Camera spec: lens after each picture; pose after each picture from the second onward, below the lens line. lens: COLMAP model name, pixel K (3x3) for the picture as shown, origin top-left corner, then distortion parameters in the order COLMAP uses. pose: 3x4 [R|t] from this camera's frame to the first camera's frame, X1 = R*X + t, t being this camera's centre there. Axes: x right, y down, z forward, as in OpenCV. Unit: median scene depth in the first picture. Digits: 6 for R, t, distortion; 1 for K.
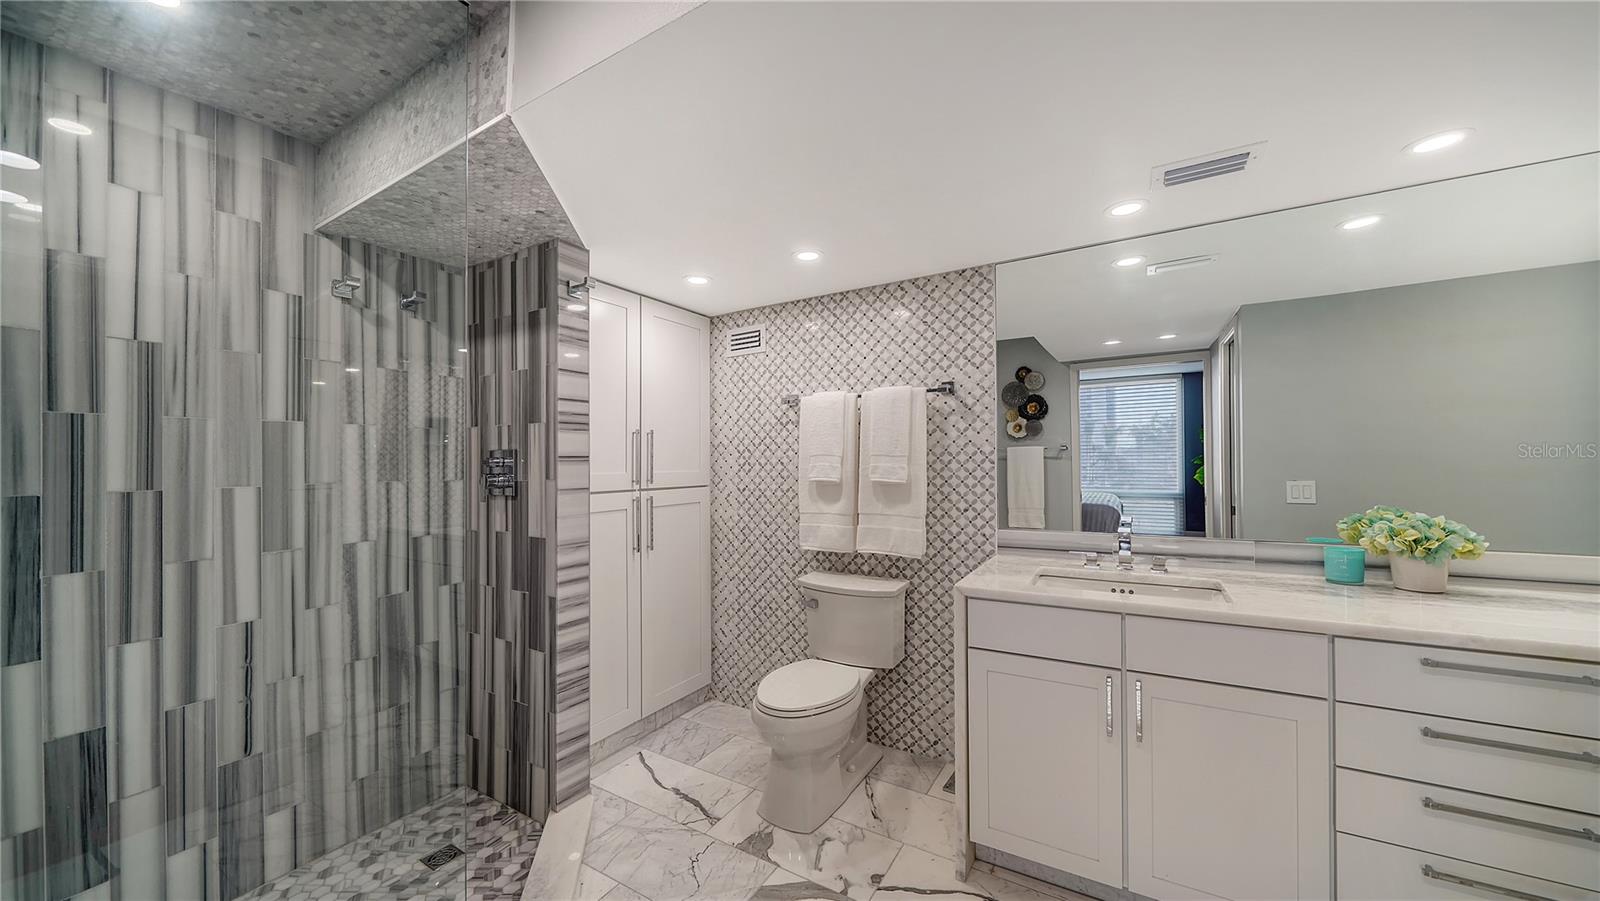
lens RADIAL K [[542.5, 0, 802.9], [0, 542.5, 459.2], [0, 0, 1]] dist [0.000174, 0.000001]
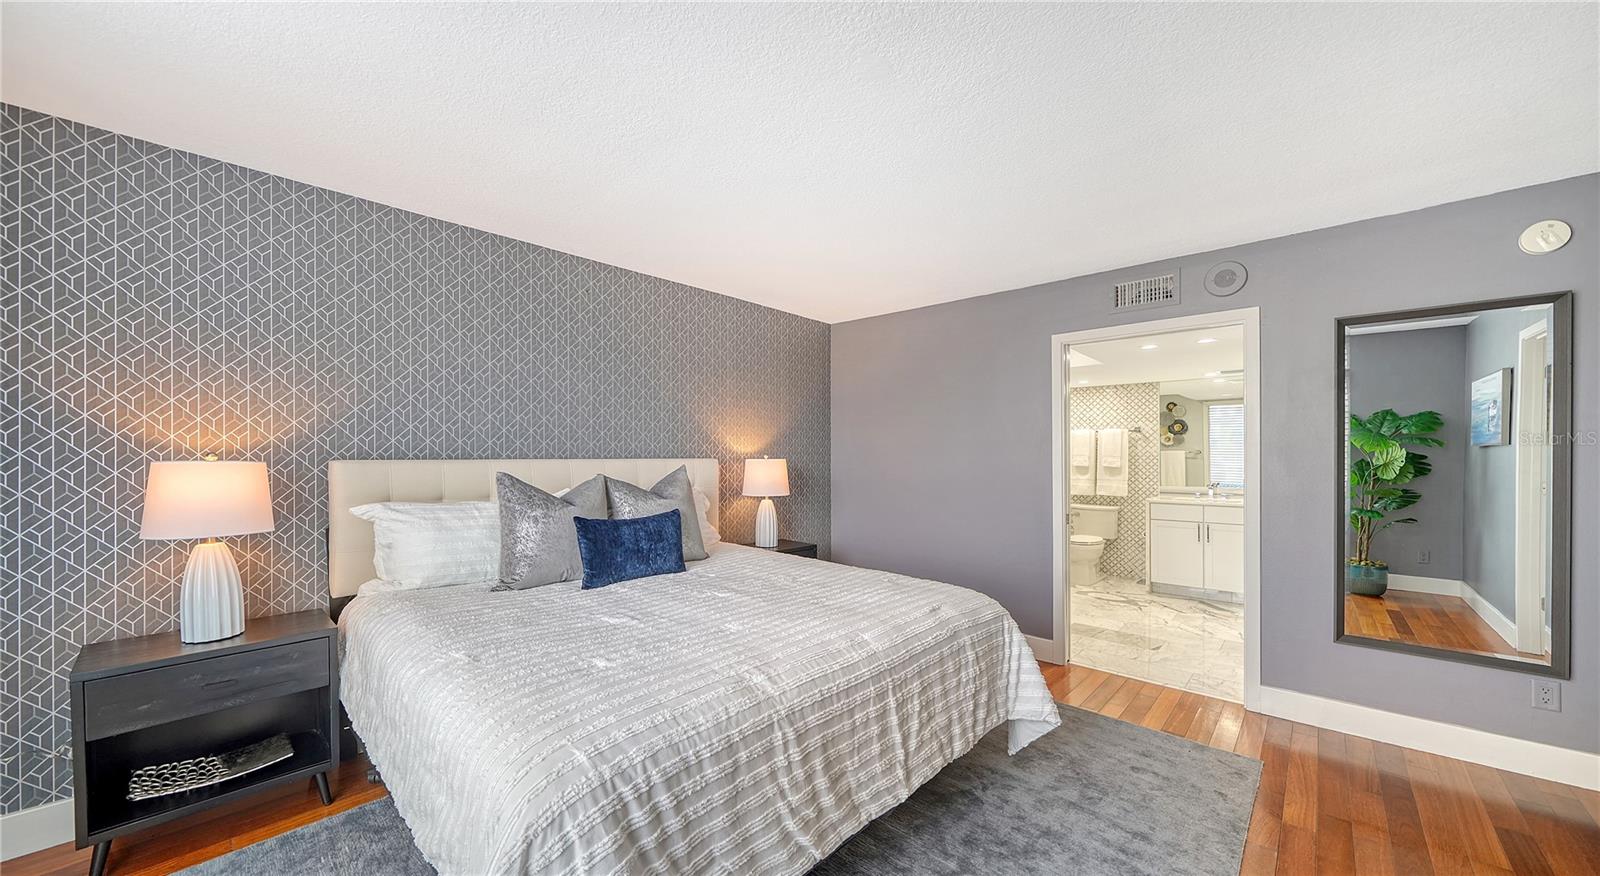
lens RADIAL K [[613.6, 0, 757.8], [0, 613.6, 454.5], [0, 0, 1]] dist [0.000170, -0.000011]
pose [[0.978342, 0.007999, -0.206839, -0.812916], [-0.008549, 0.999962, -0.001765, 0.004073], [0.206817, 0.003495, 0.978373, -2.015683]]
